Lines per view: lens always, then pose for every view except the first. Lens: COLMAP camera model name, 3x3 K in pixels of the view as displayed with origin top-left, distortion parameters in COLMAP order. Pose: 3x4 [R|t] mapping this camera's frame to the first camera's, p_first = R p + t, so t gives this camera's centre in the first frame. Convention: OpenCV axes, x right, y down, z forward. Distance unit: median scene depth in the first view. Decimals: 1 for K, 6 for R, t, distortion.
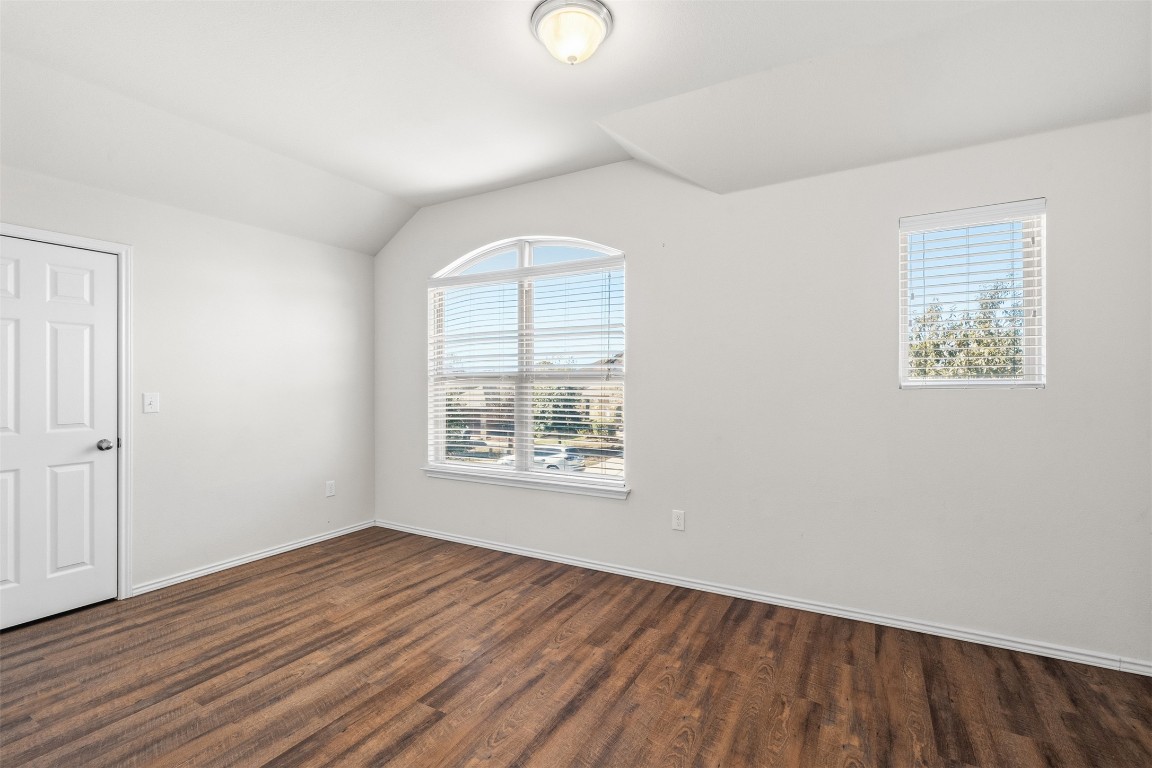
lens RADIAL K [[518.5, 0, 577.7], [0, 518.5, 372.9], [0, 0, 1]] dist [-0.003403, 0.001173]
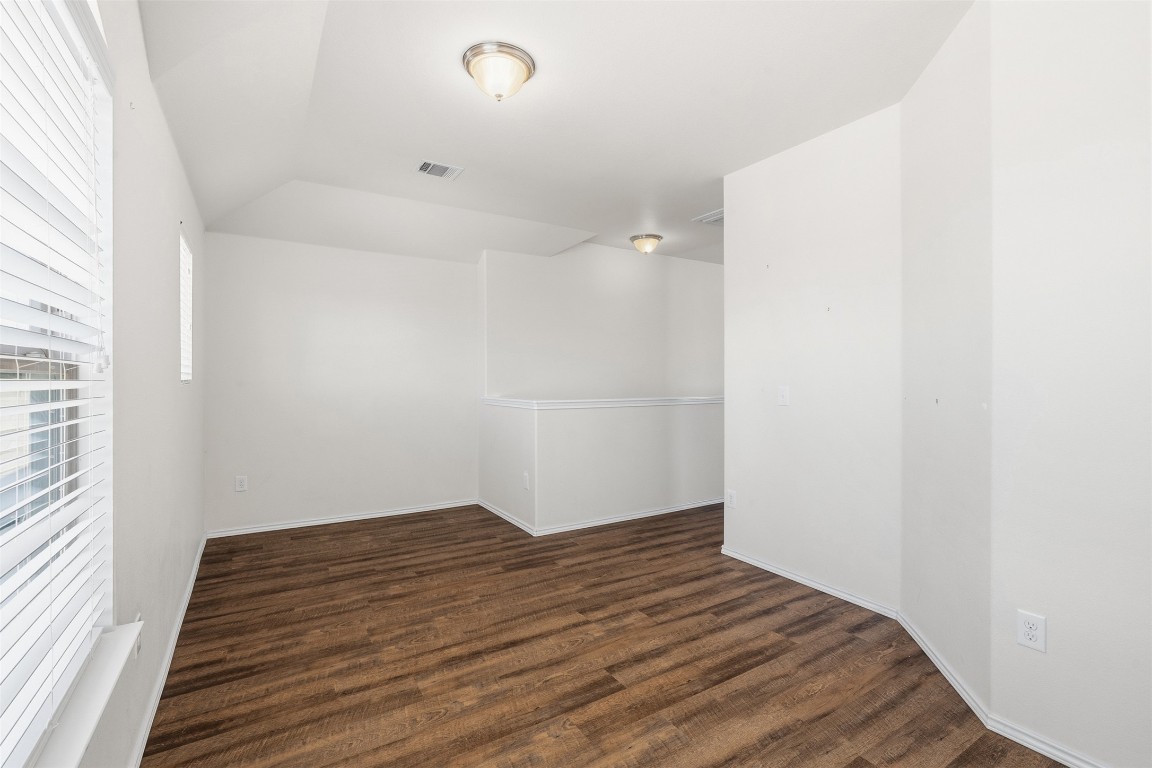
lens RADIAL K [[518.5, 0, 577.7], [0, 518.5, 372.9], [0, 0, 1]] dist [-0.003403, 0.001173]
pose [[-0.880385, 0.008469, 0.474183, -0.606888], [-0.003879, 0.999678, -0.025057, 0.032132], [-0.474243, -0.023899, -0.880069, 1.659825]]
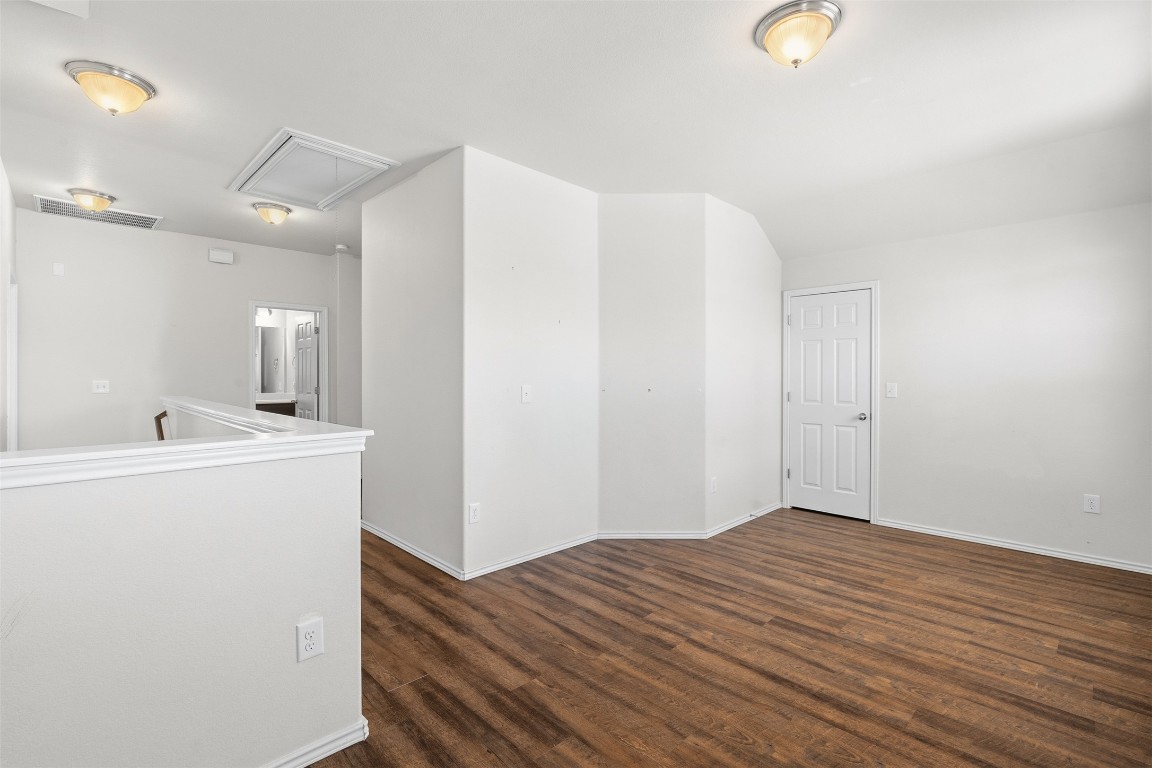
lens RADIAL K [[518.5, 0, 577.7], [0, 518.5, 372.9], [0, 0, 1]] dist [-0.003403, 0.001173]
pose [[-0.267912, -0.001102, -0.963443, 0.940227], [0.015974, 0.999857, -0.005585, 0.006887], [0.963311, -0.016886, -0.267857, 0.741323]]
